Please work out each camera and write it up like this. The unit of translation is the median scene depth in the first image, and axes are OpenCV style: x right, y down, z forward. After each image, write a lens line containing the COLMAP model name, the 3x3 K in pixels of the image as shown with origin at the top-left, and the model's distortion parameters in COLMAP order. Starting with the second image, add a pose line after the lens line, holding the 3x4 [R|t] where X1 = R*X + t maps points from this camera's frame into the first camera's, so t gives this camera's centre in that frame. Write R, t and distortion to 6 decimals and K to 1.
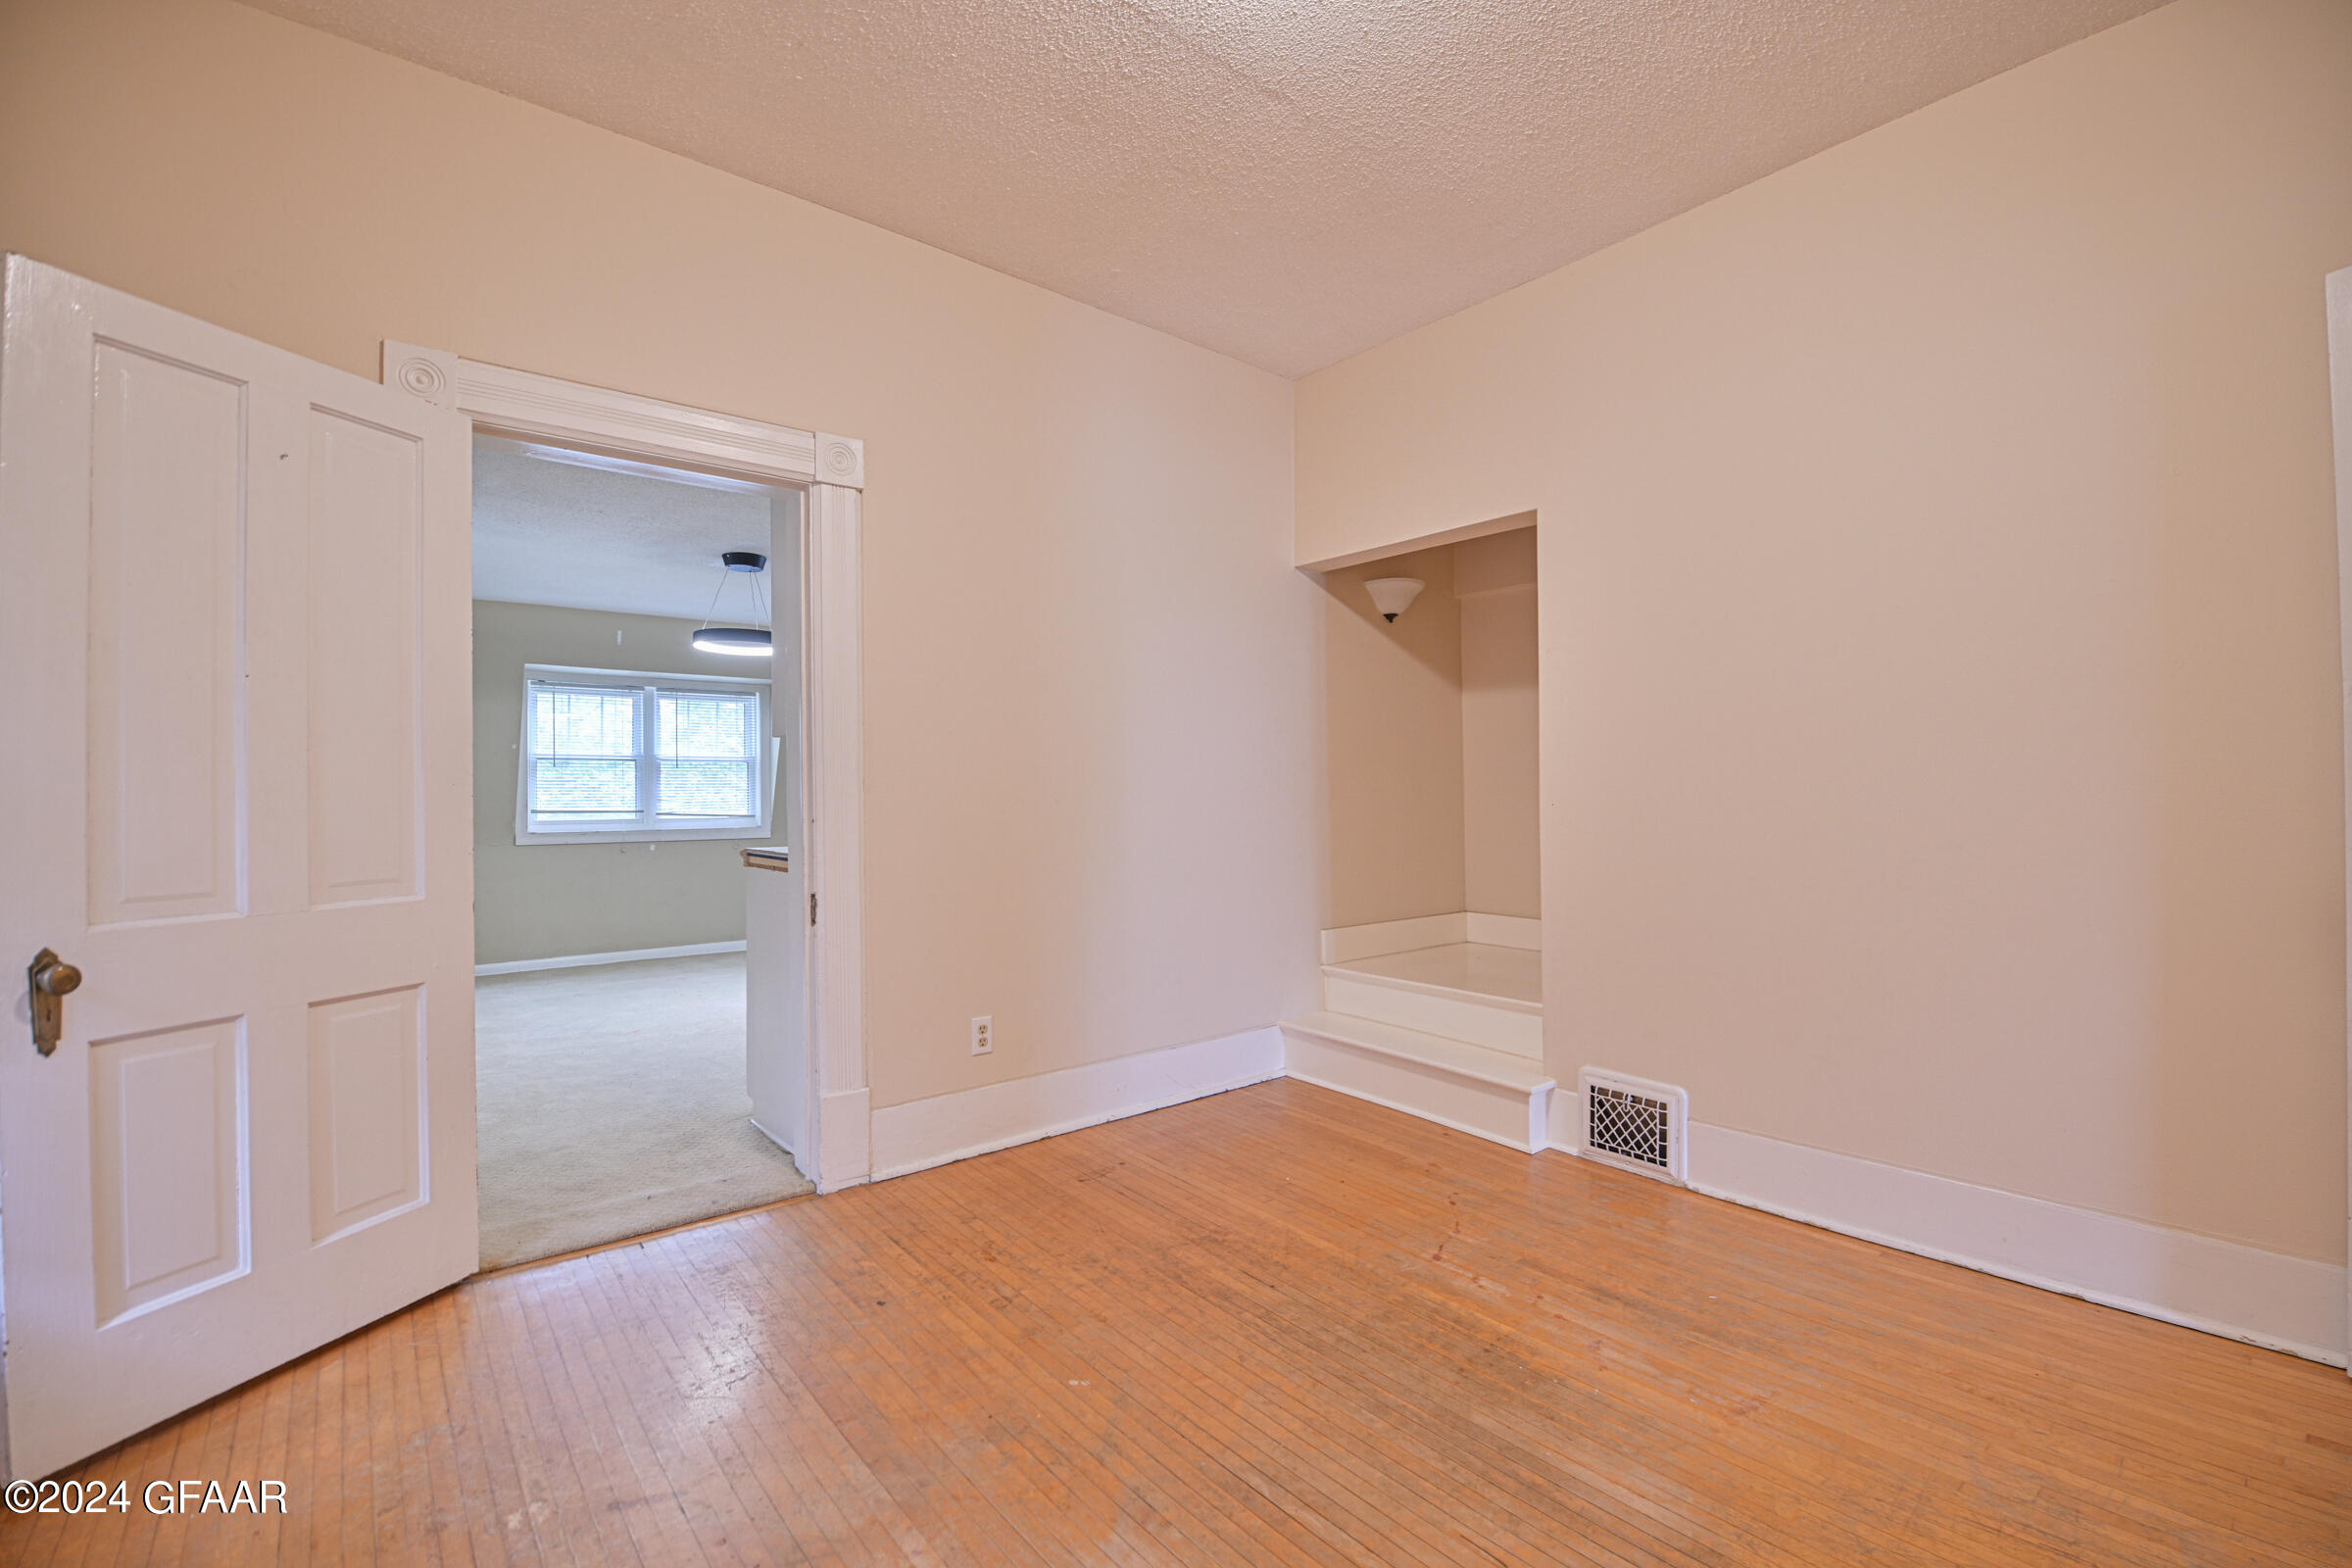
lens RADIAL K [[1019.0, 0, 1167.5], [0, 1019.0, 787.7], [0, 0, 1]] dist [-0.013451, -0.002250]
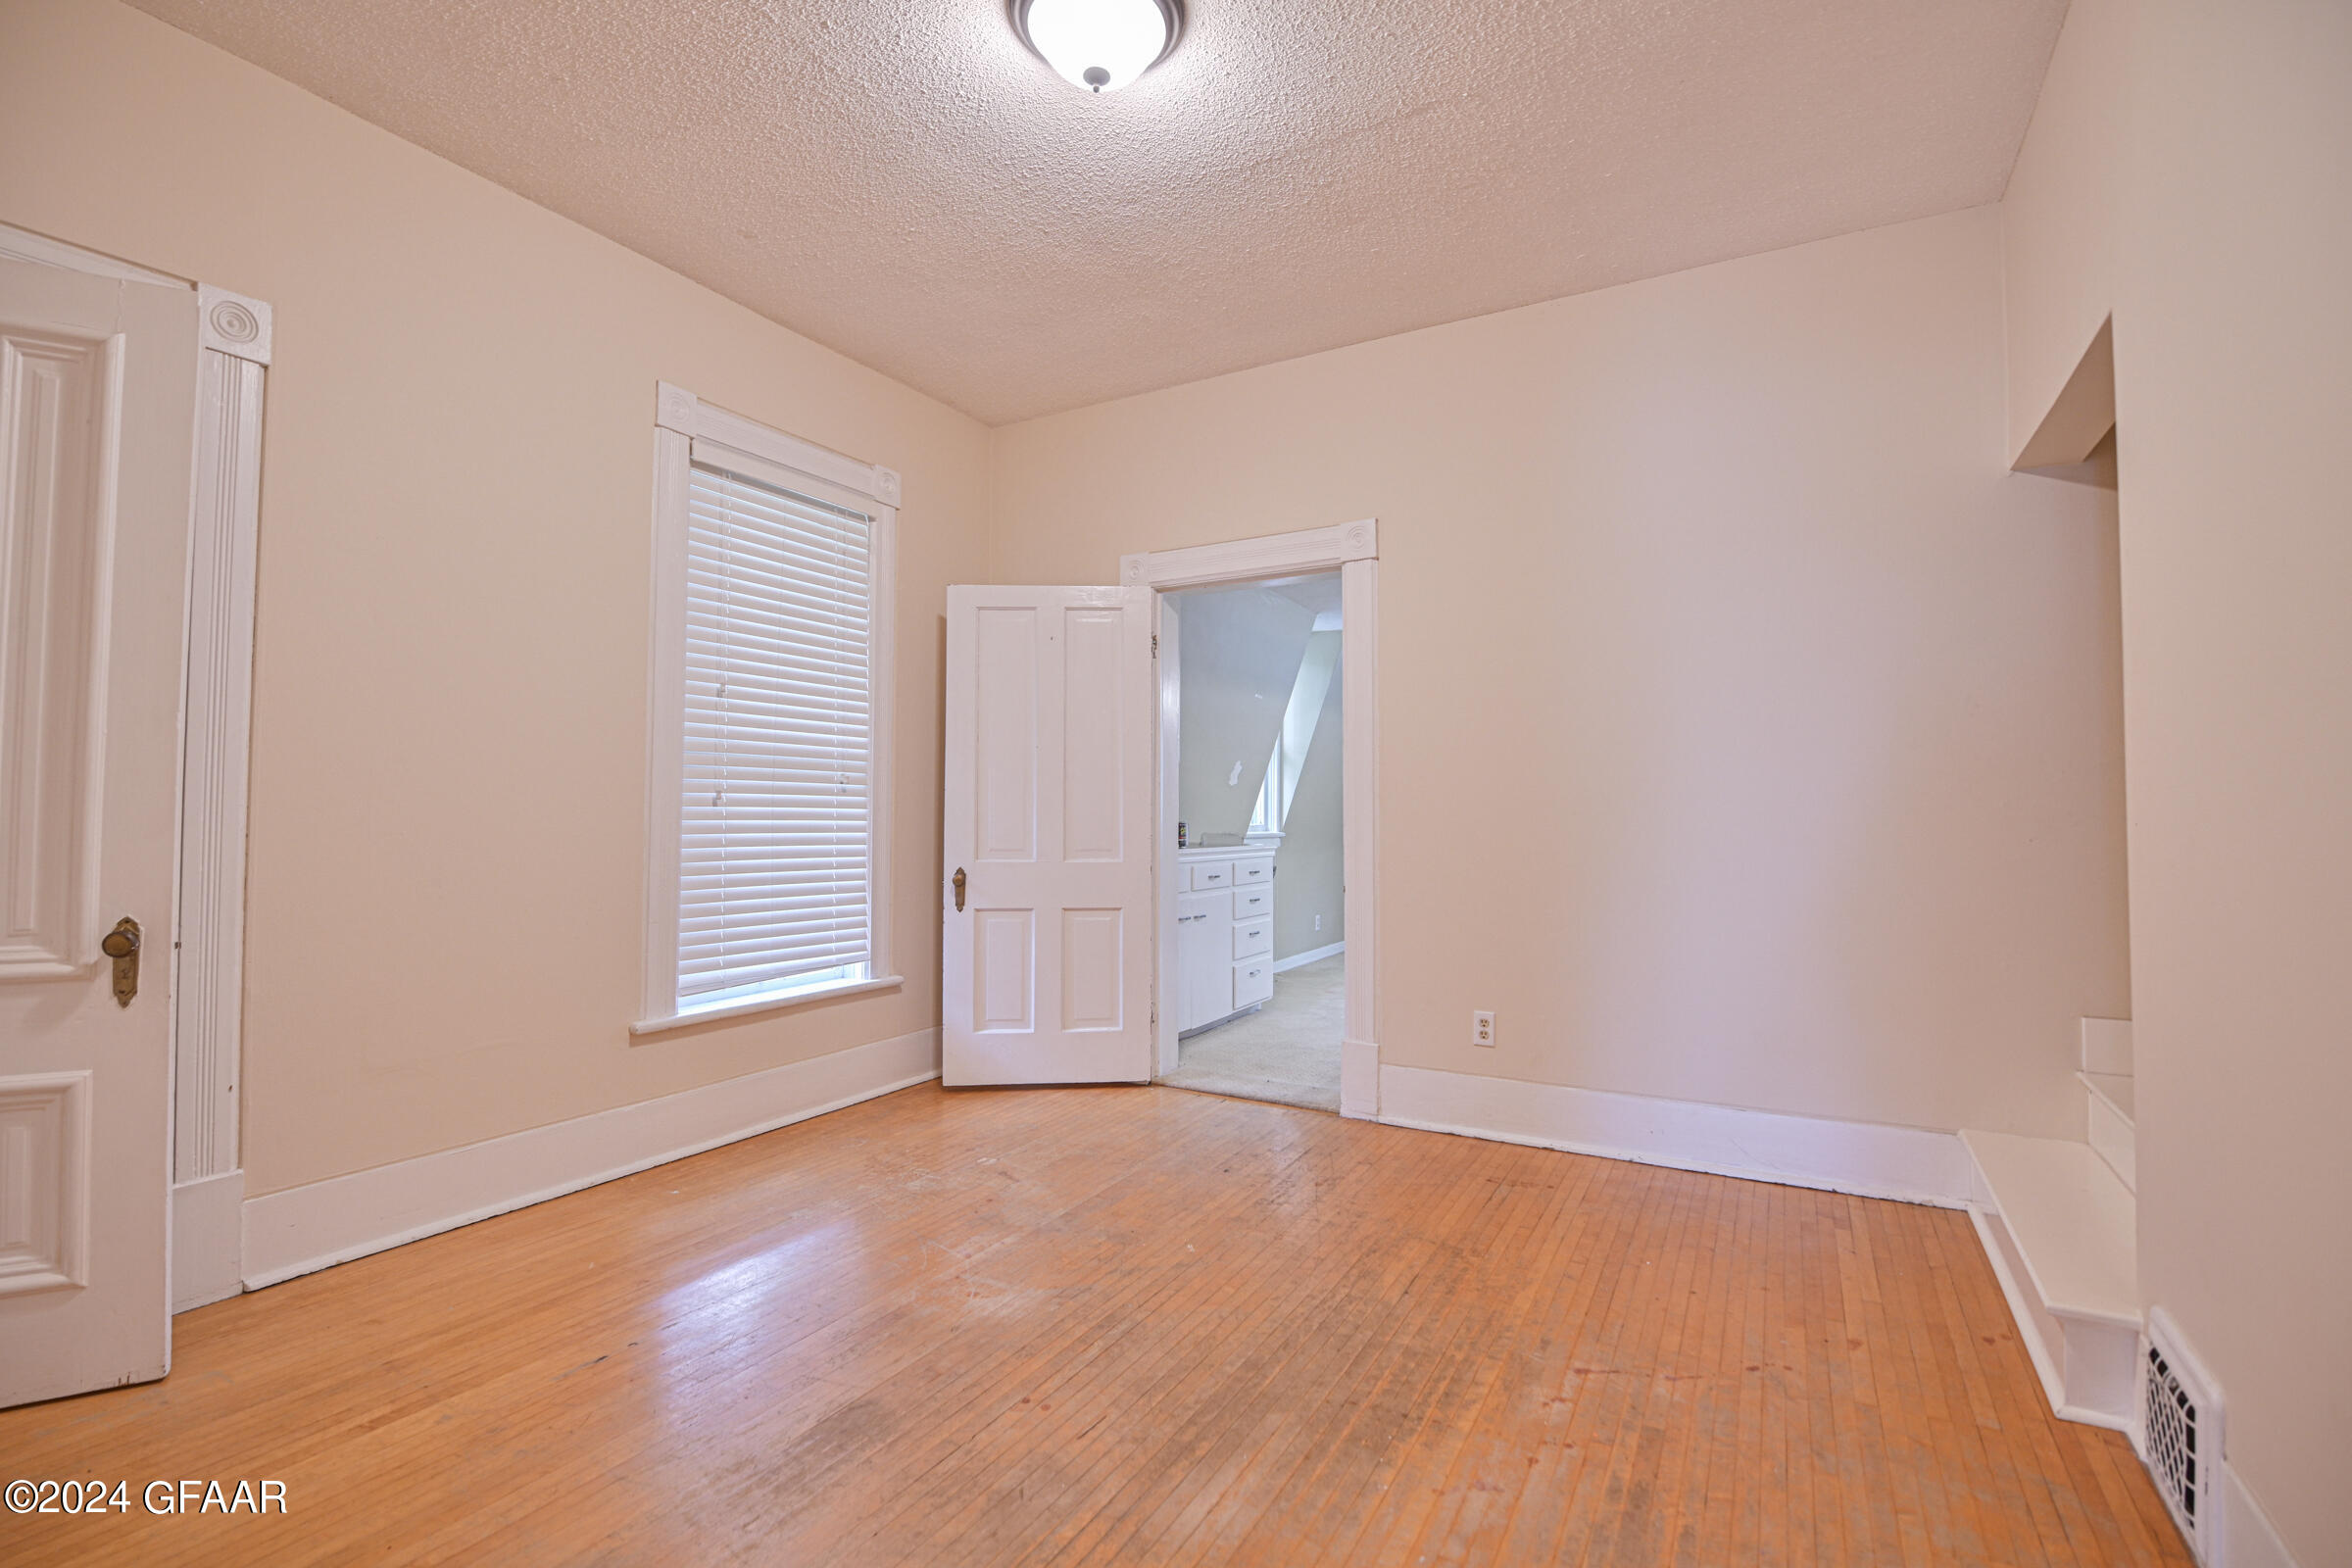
lens RADIAL K [[1019.0, 0, 1173.2], [0, 1019.0, 782.1], [0, 0, 1]] dist [-0.013451, -0.002250]
pose [[0.356801, -0.019147, -0.933984, 0.934889], [0.004047, 0.999812, -0.018950, 0.002454], [0.934172, 0.002981, 0.356812, 0.406765]]
